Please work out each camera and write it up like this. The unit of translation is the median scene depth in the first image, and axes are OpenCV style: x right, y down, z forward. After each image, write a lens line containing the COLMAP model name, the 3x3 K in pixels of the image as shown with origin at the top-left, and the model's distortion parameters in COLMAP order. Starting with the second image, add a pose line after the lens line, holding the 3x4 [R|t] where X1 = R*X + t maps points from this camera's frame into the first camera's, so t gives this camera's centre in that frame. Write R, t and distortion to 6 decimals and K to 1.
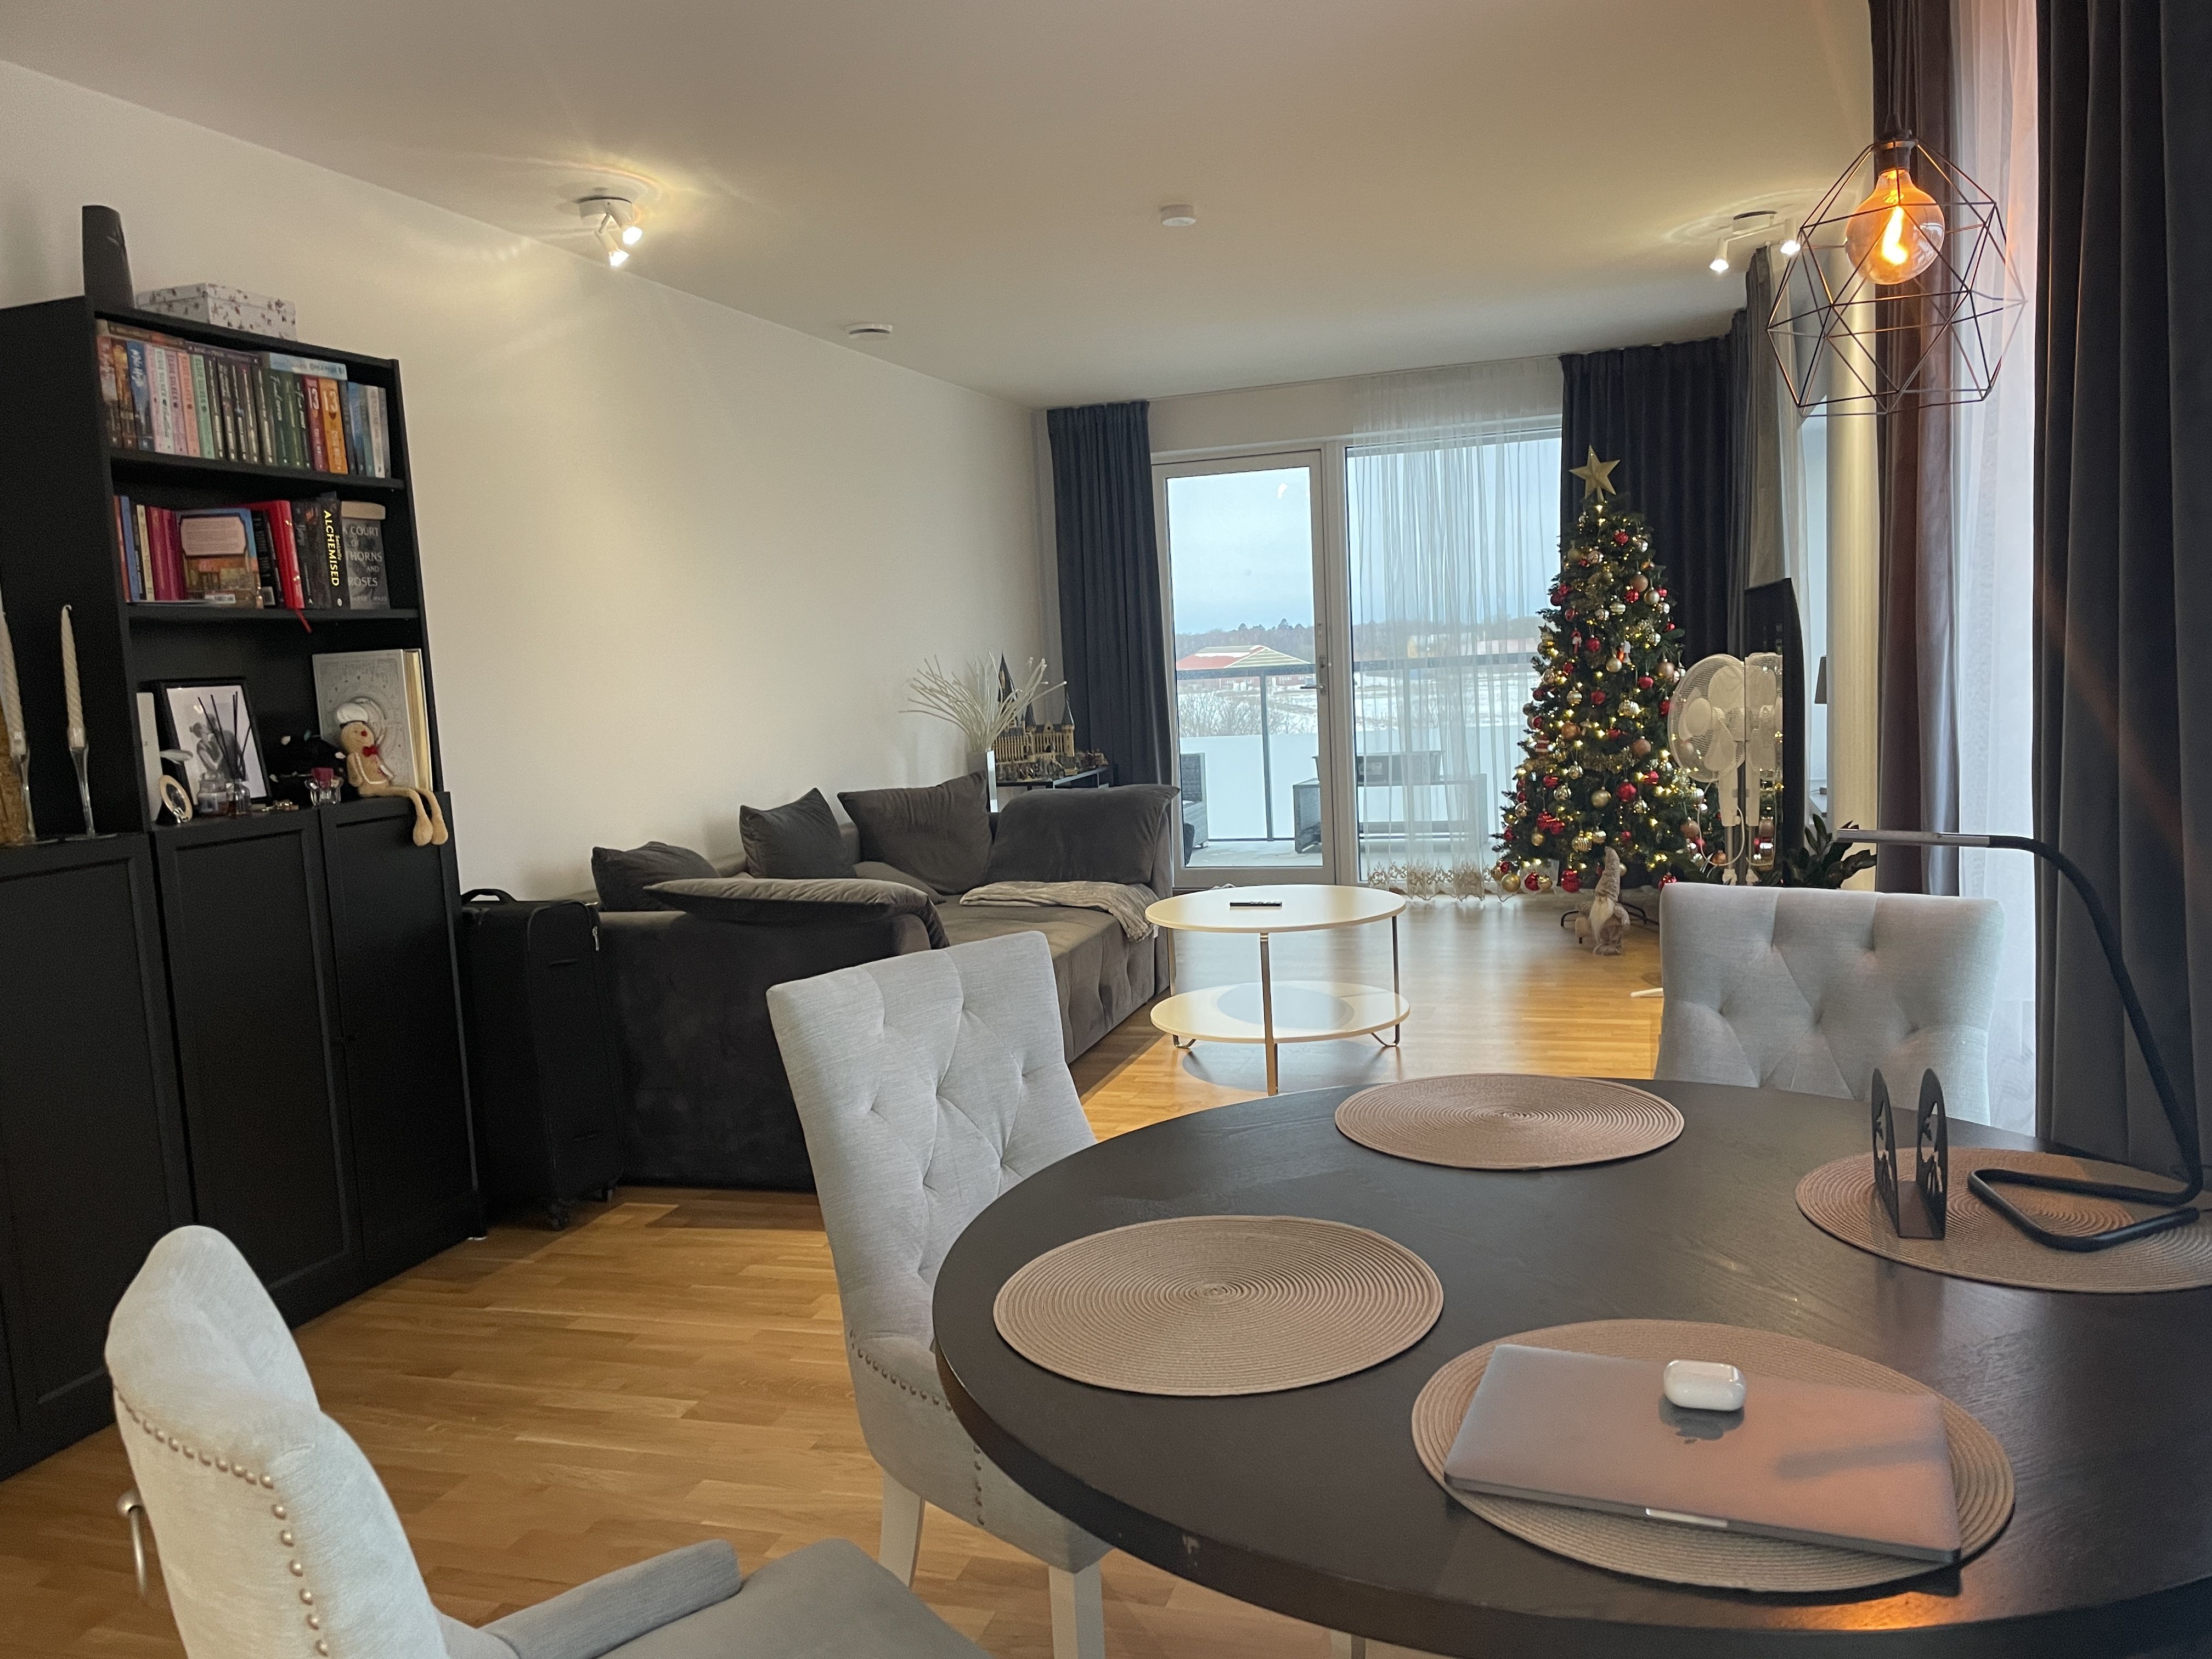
lens RADIAL K [[1678.4, 0, 1115.7], [0, 1678.4, 837.4], [0, 0, 1]] dist [0.108644, -0.125824]
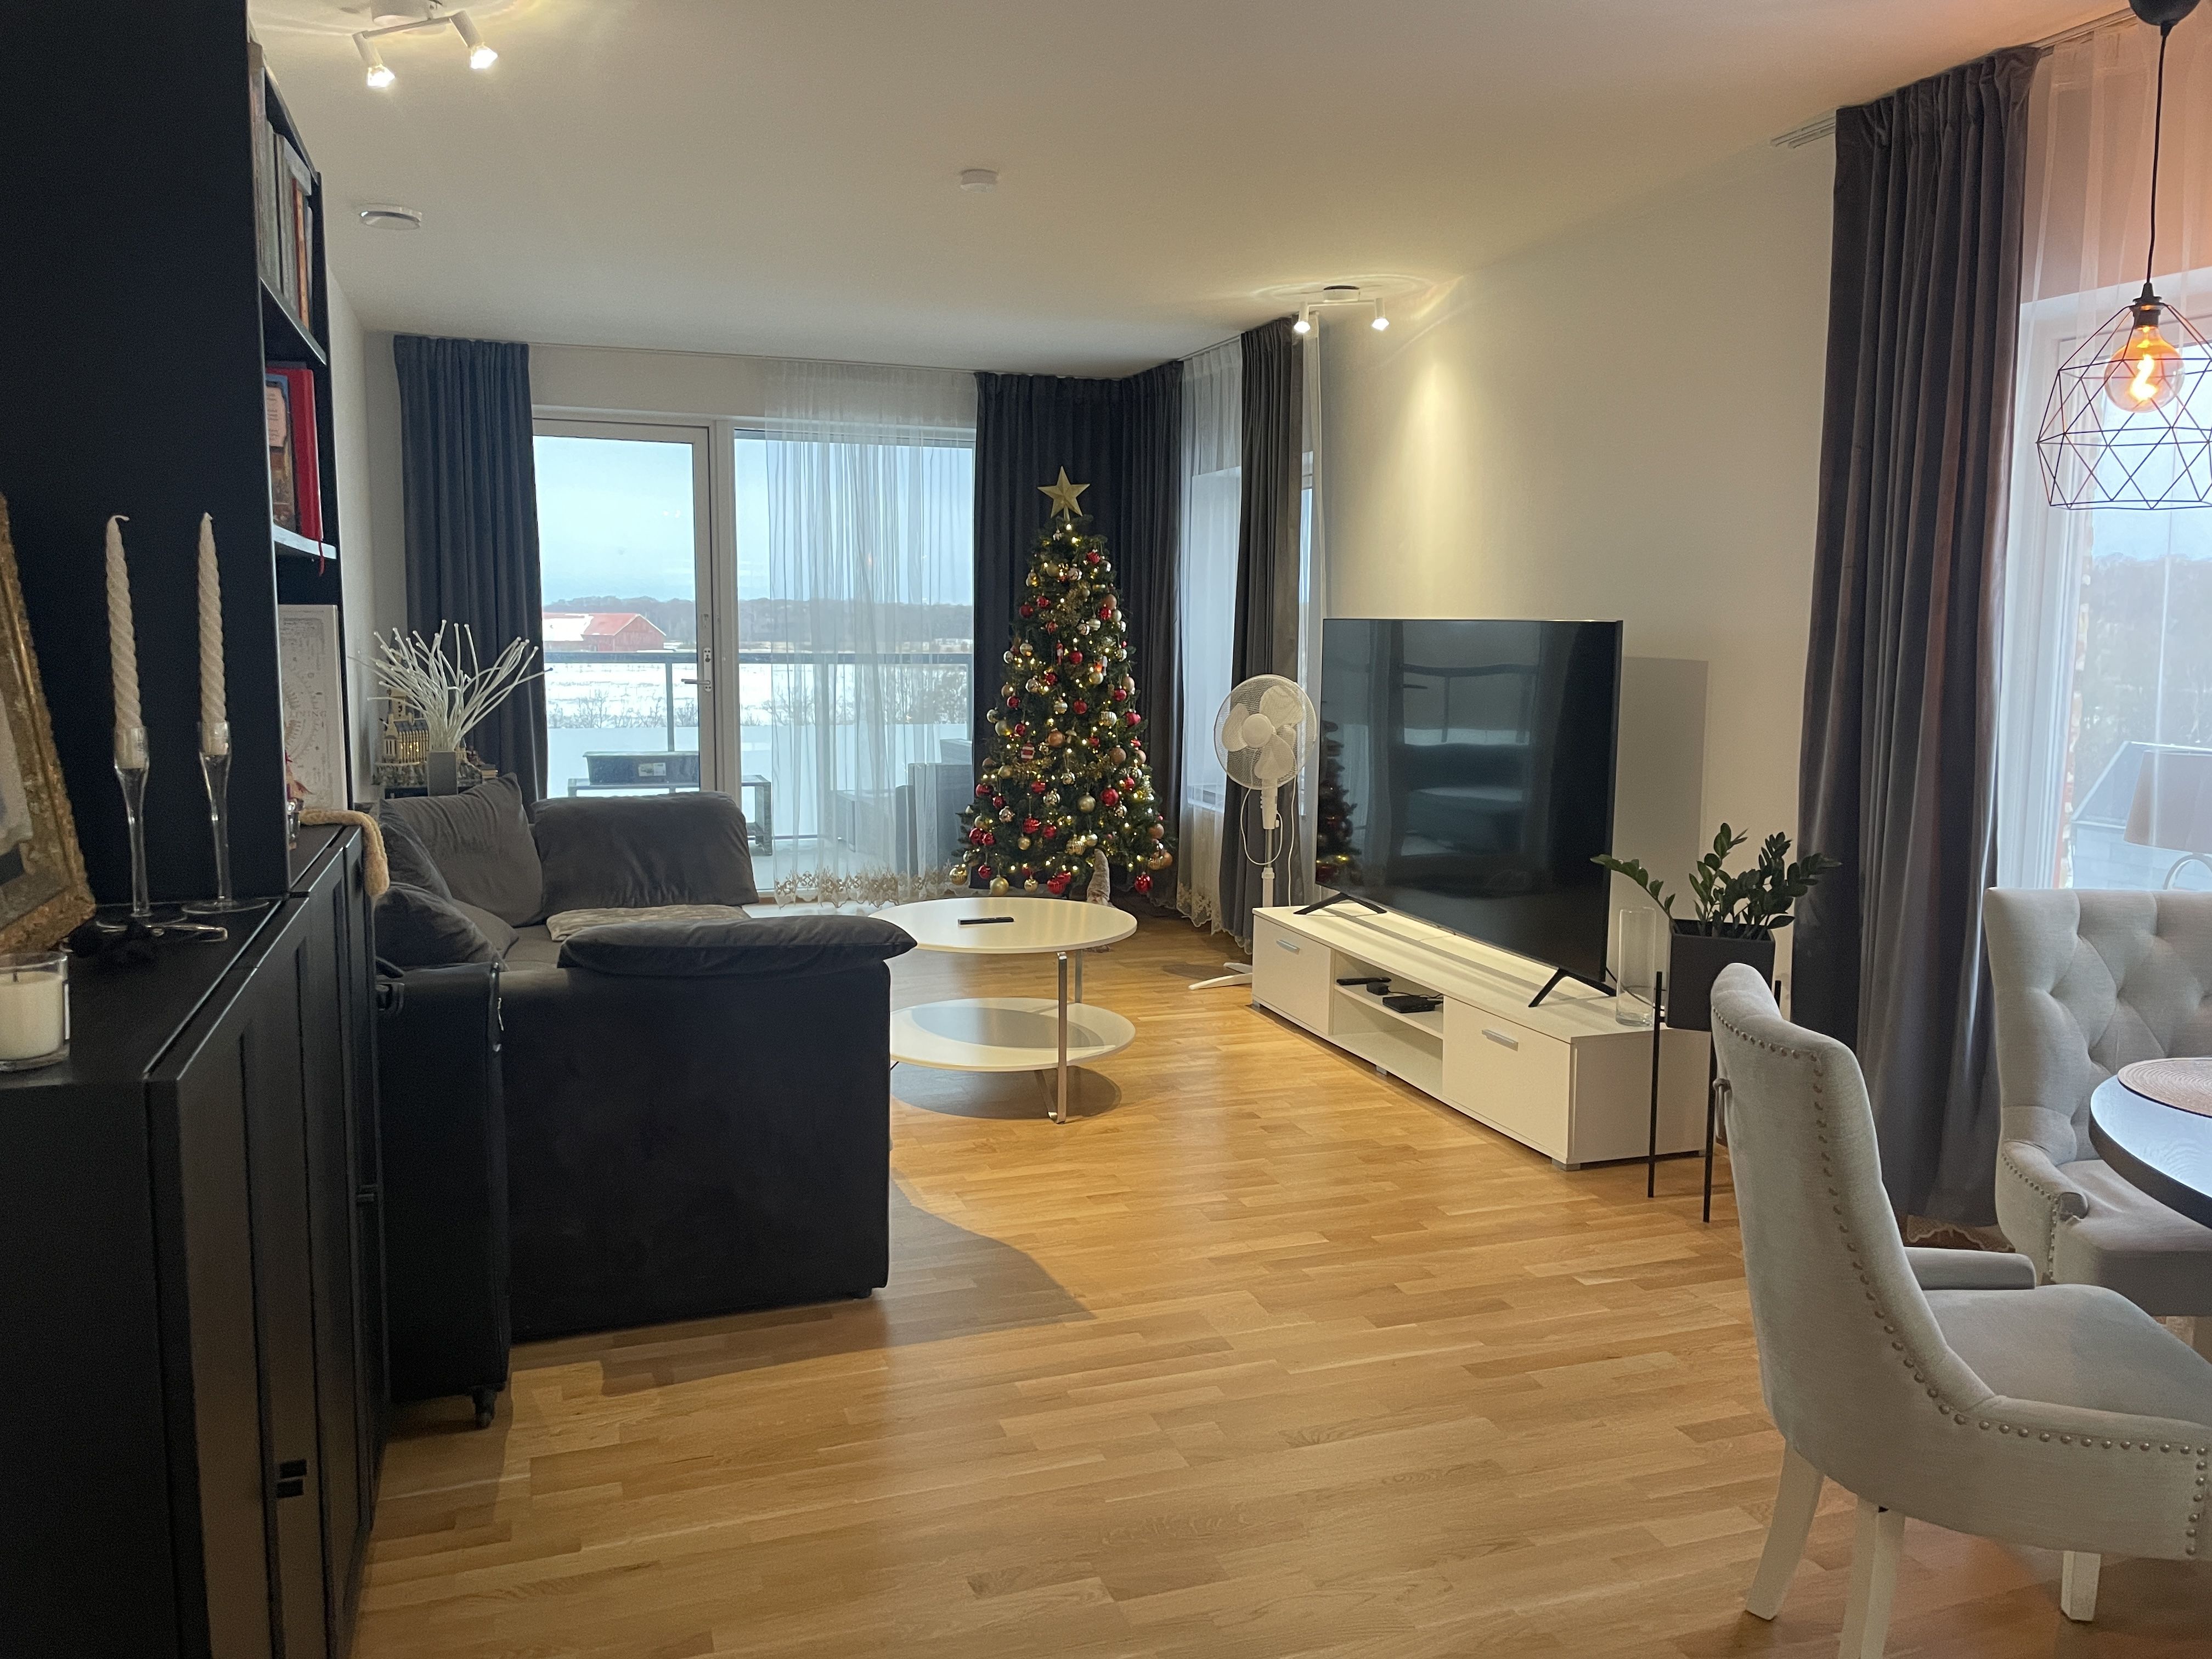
lens RADIAL K [[1662.3, 0, 1106.0], [0, 1662.3, 829.5], [0, 0, 1]] dist [0.089457, -0.129751]
pose [[0.797074, -0.016833, 0.603647, -0.330724], [0.017505, 0.999835, 0.004766, -0.011591], [-0.603628, 0.006768, 0.797237, 0.167904]]
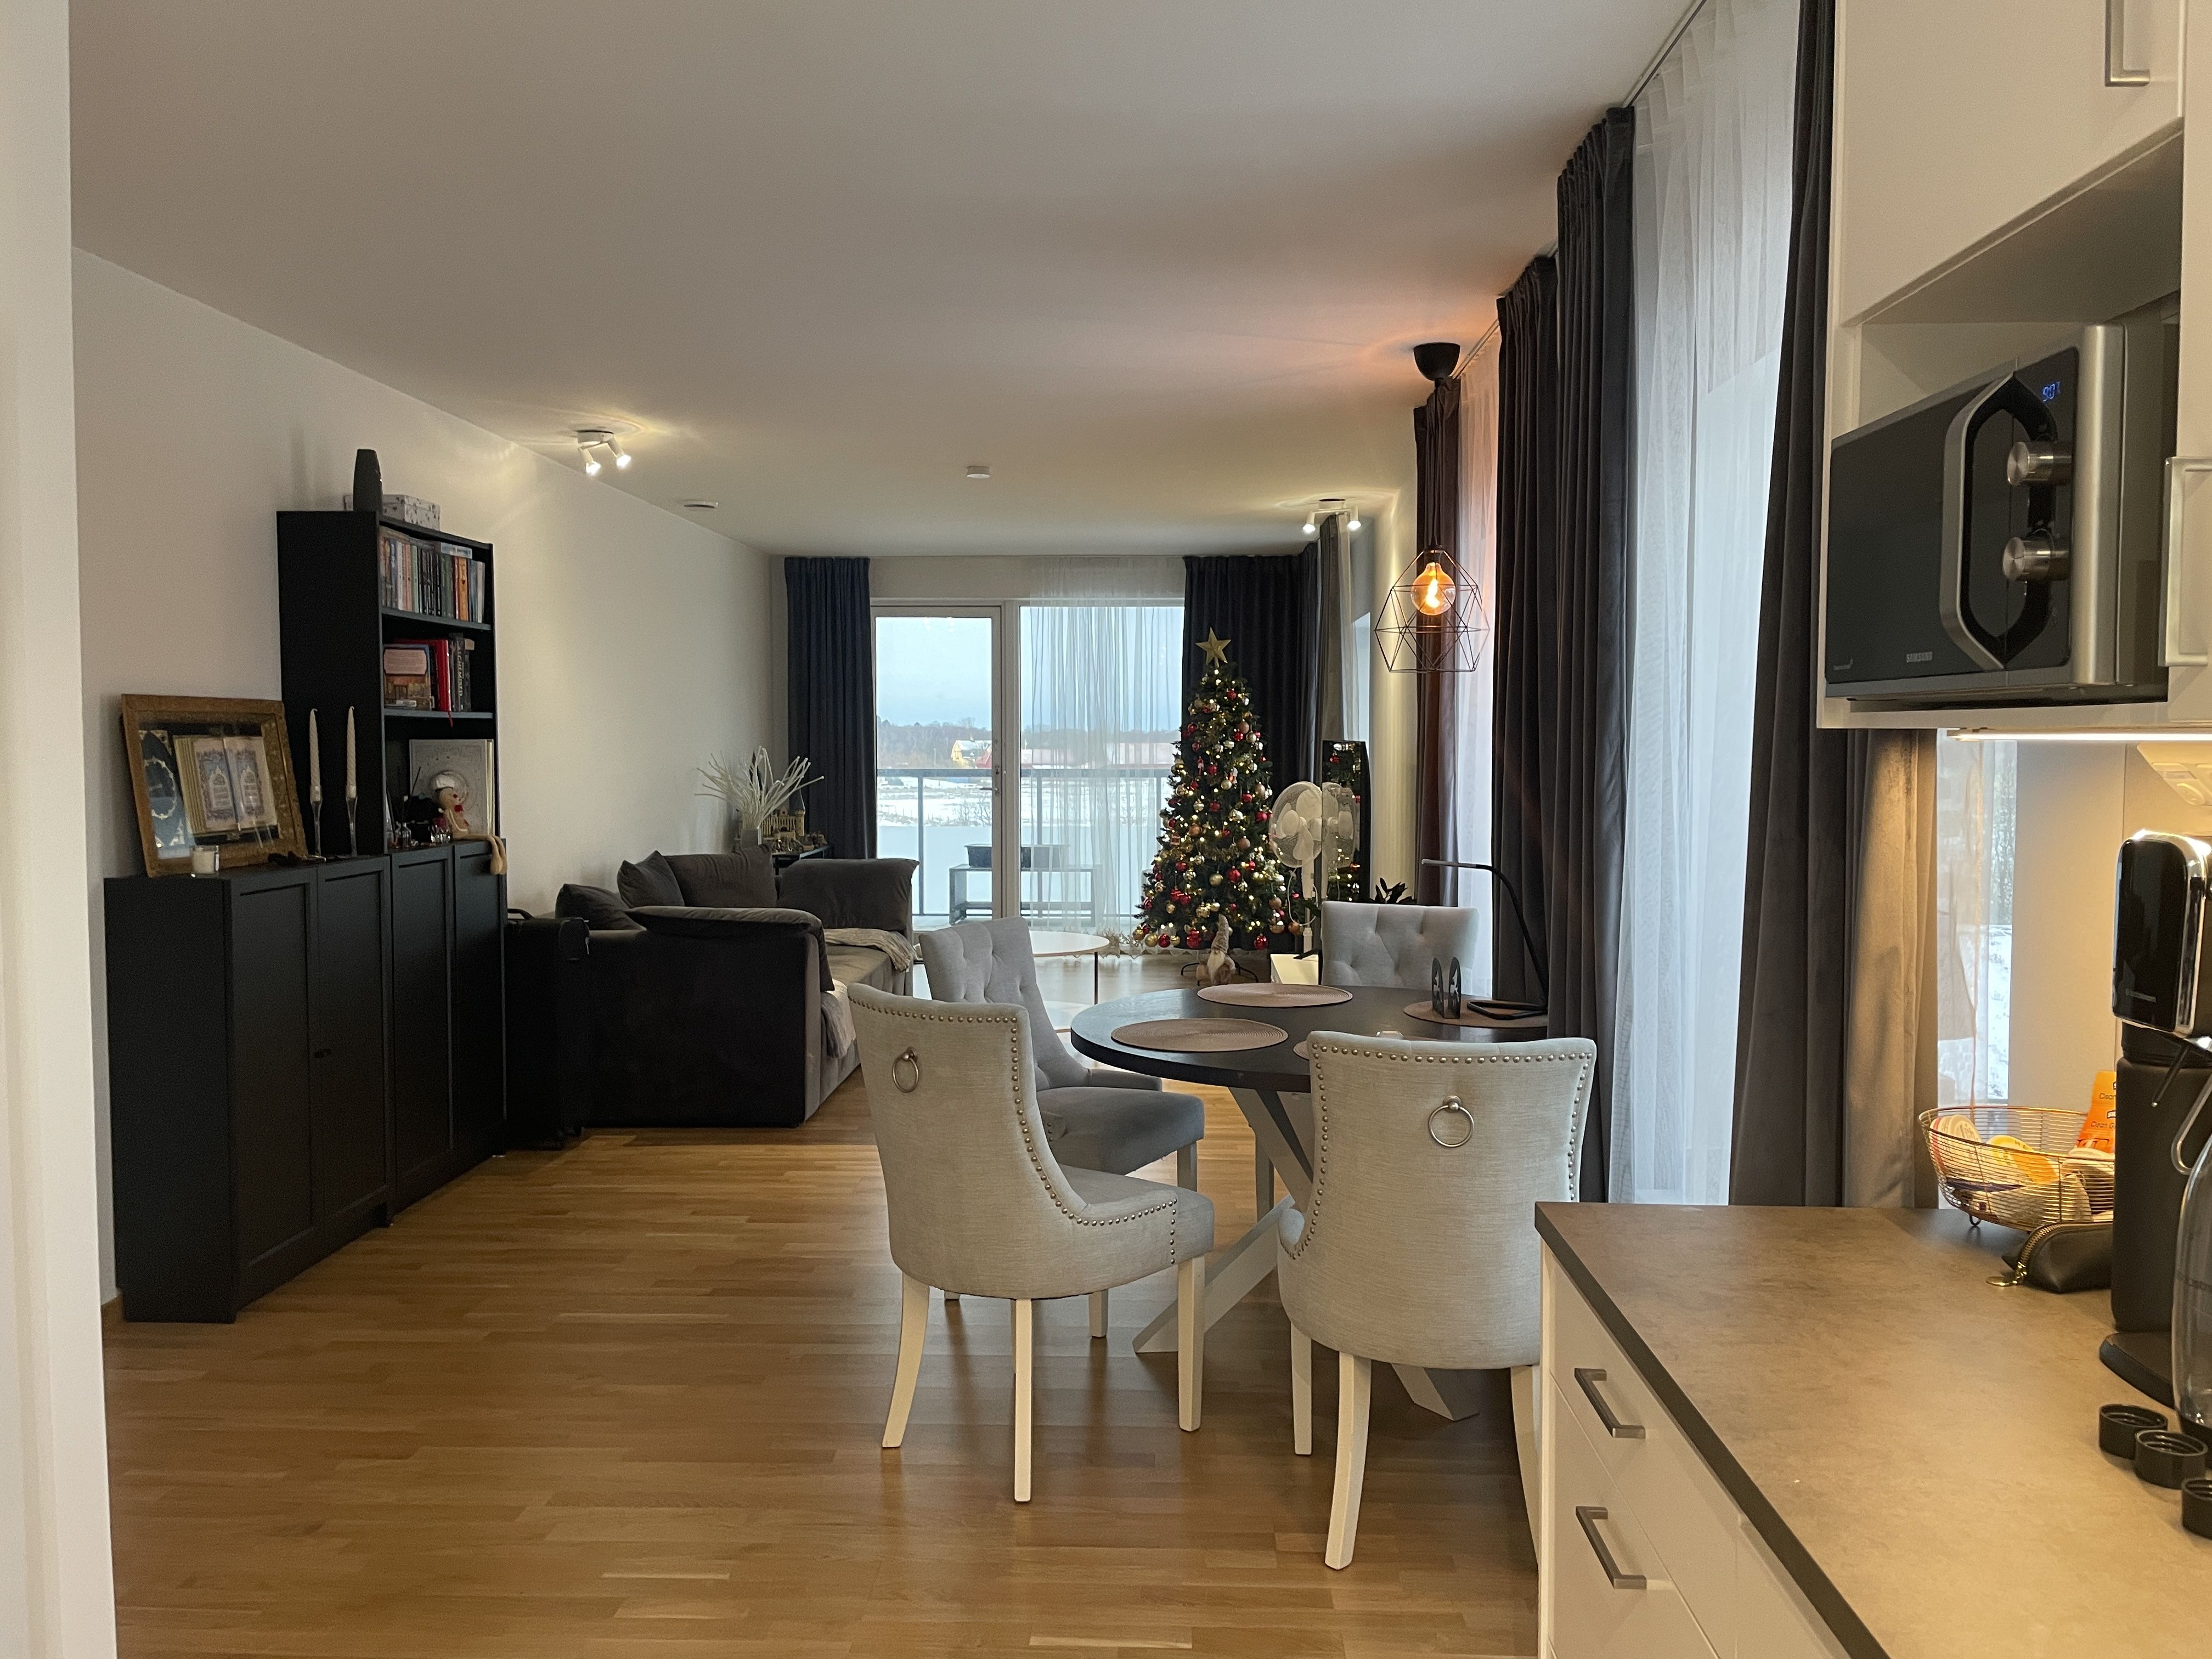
lens RADIAL K [[1678.4, 0, 1115.7], [0, 1678.4, 837.4], [0, 0, 1]] dist [0.108644, -0.125824]
pose [[0.962751, 0.036557, 0.267905, -0.164236], [-0.020658, 0.997867, -0.061925, 0.029709], [-0.269598, 0.054084, 0.961453, -0.307045]]
